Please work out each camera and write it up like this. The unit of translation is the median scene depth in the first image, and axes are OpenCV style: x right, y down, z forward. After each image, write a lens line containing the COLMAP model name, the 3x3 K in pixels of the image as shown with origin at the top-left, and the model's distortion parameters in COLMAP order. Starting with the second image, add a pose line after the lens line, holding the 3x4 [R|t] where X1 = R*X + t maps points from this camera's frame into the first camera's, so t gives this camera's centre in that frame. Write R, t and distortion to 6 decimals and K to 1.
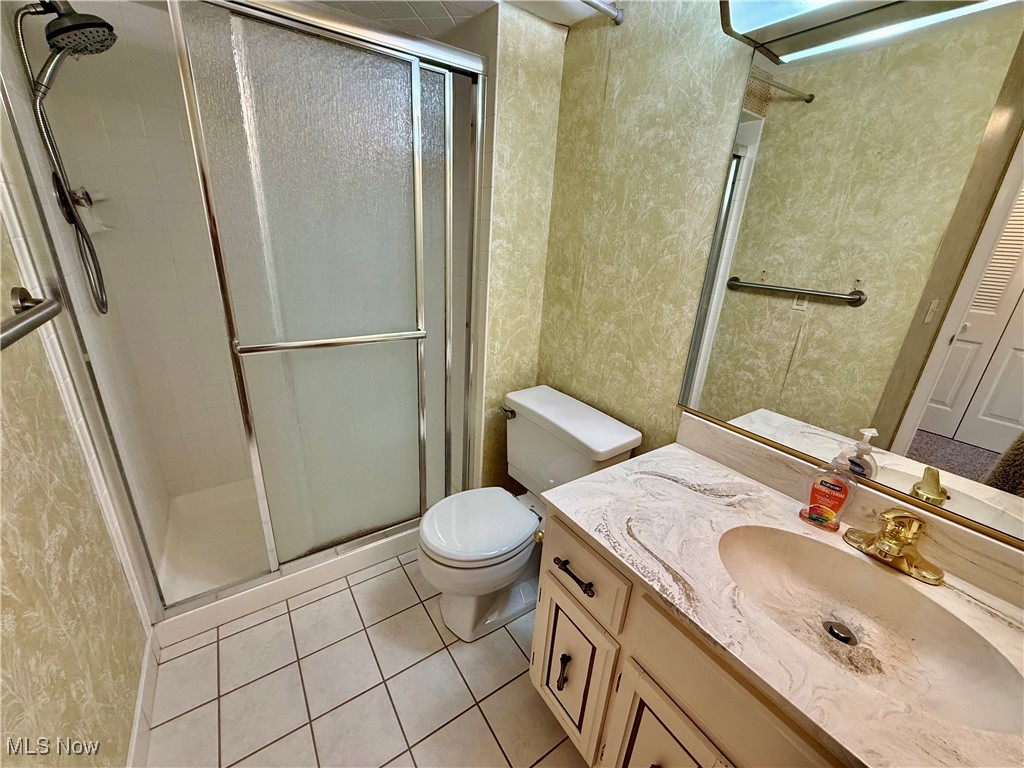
lens RADIAL K [[407.8, 0, 520.0], [0, 407.8, 387.9], [0, 0, 1]] dist [-0.001464, 0.000452]
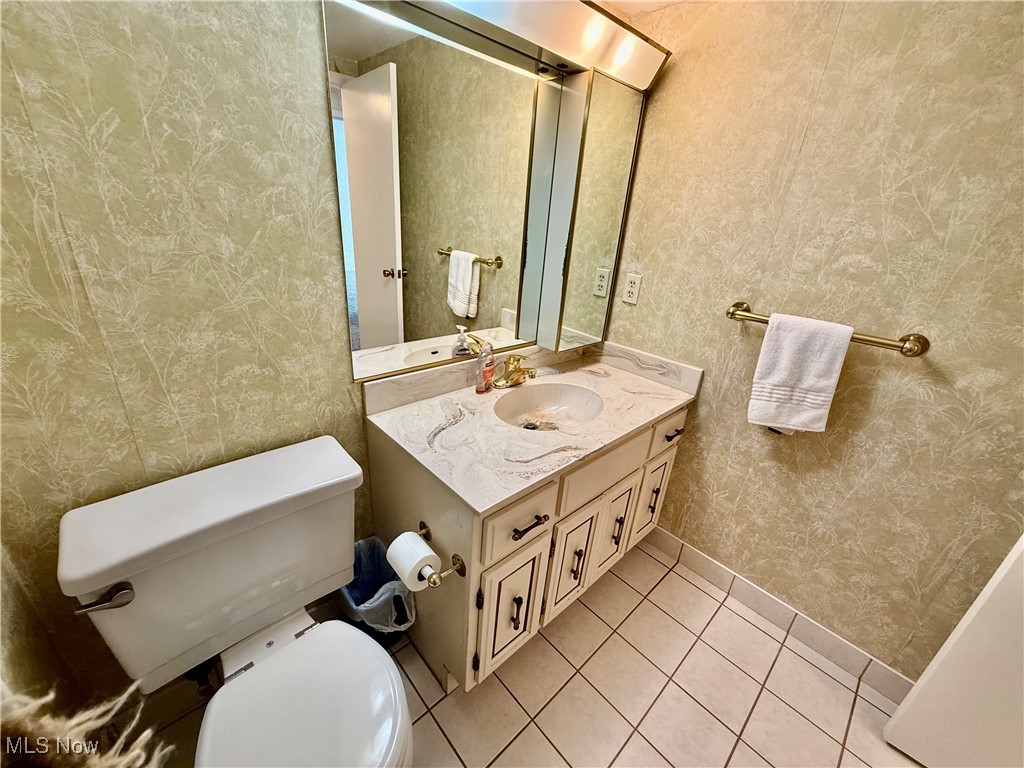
lens RADIAL K [[407.8, 0, 508.7], [0, 407.8, 384.2], [0, 0, 1]] dist [-0.001464, 0.000452]
pose [[-0.131825, -0.450061, 0.883214, -0.483960], [0.265891, 0.842285, 0.468890, -0.296255], [-0.954947, 0.296651, 0.008633, 0.666719]]
